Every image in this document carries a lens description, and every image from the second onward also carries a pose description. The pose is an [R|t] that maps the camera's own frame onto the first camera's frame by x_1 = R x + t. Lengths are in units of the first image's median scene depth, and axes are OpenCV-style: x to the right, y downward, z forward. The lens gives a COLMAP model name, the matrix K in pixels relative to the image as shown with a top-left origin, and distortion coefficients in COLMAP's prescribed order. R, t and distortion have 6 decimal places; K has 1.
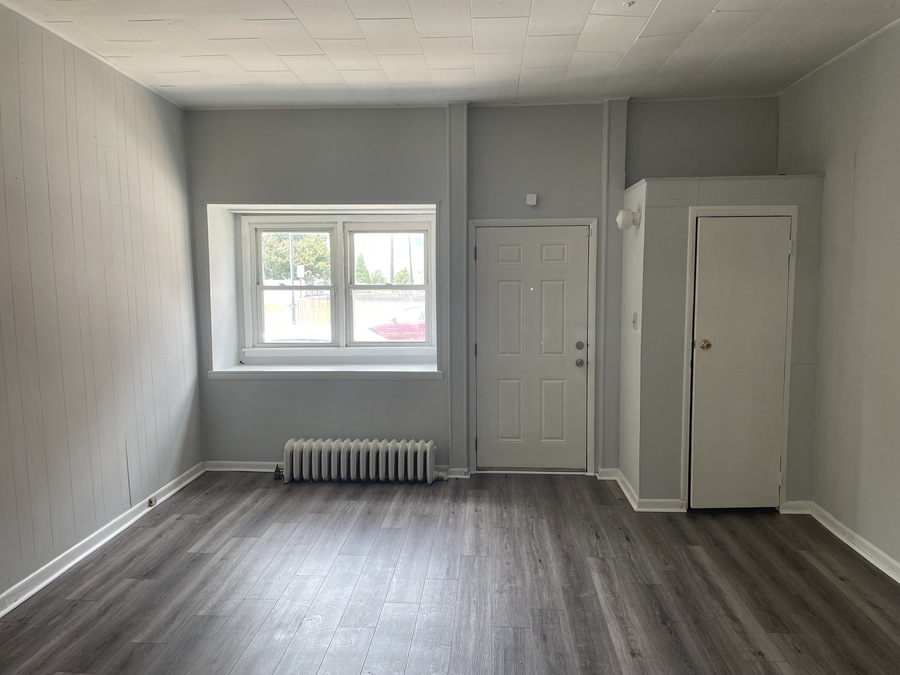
lens RADIAL K [[687.1, 0, 449.7], [0, 687.1, 336.5], [0, 0, 1]] dist [0.079428, -0.092971]
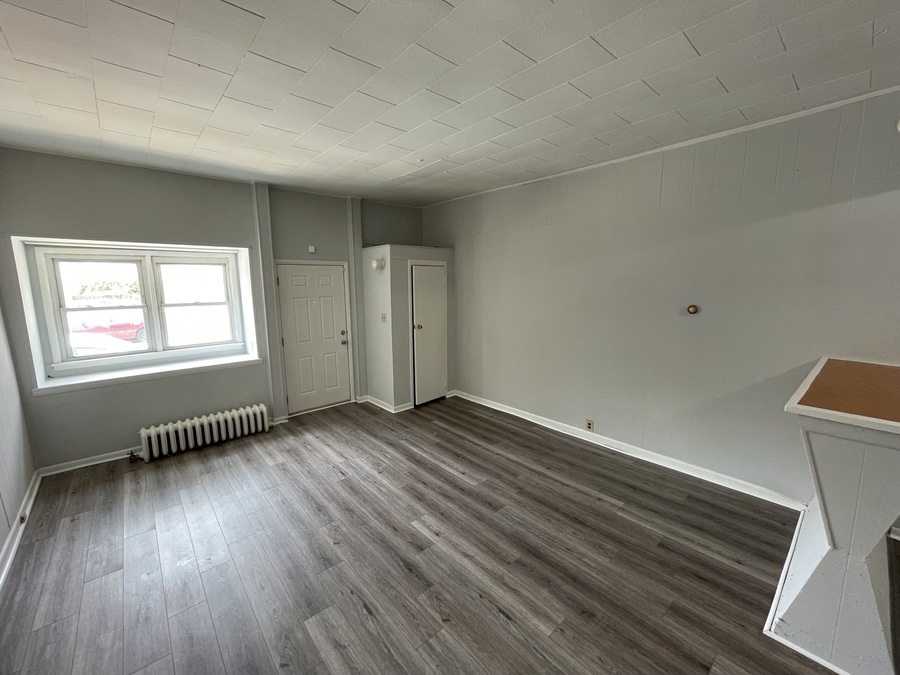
lens RADIAL K [[370.0, 0, 451.3], [0, 370.0, 336.0], [0, 0, 1]] dist [0.001375, 0.000549]
pose [[0.708589, -0.105772, 0.697649, -0.303016], [0.070450, 0.994366, 0.079204, -0.036965], [-0.702096, -0.006974, 0.712049, 0.121842]]
